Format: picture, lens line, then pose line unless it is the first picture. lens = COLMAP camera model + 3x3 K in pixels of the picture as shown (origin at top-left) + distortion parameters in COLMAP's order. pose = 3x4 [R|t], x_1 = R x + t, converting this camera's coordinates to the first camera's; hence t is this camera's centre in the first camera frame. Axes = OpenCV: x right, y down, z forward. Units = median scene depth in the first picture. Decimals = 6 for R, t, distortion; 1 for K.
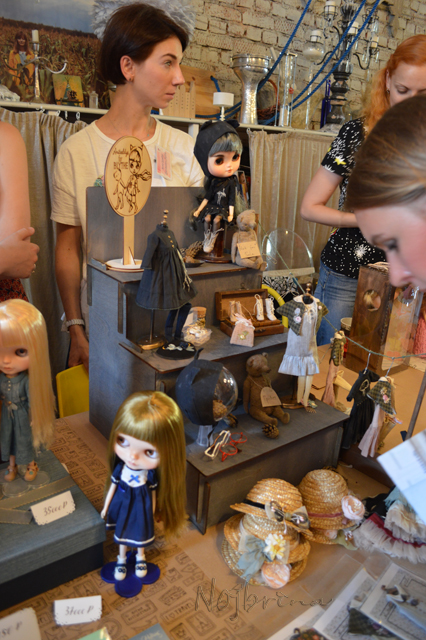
lens RADIAL K [[505.4, 0, 216.7], [0, 505.4, 322.9], [0, 0, 1]] dist [-0.079253, -0.001124]
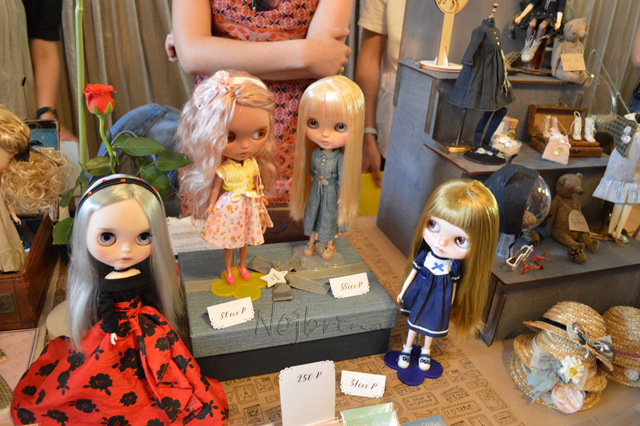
lens RADIAL K [[505.4, 0, 320.9], [0, 505.4, 208.9], [0, 0, 1]] dist [-0.079253, -0.001124]
pose [[0.942951, 0.143101, -0.300609, -0.084634], [-0.116041, 0.987559, 0.106118, 0.102290], [0.312054, -0.065181, 0.947826, 0.004526]]
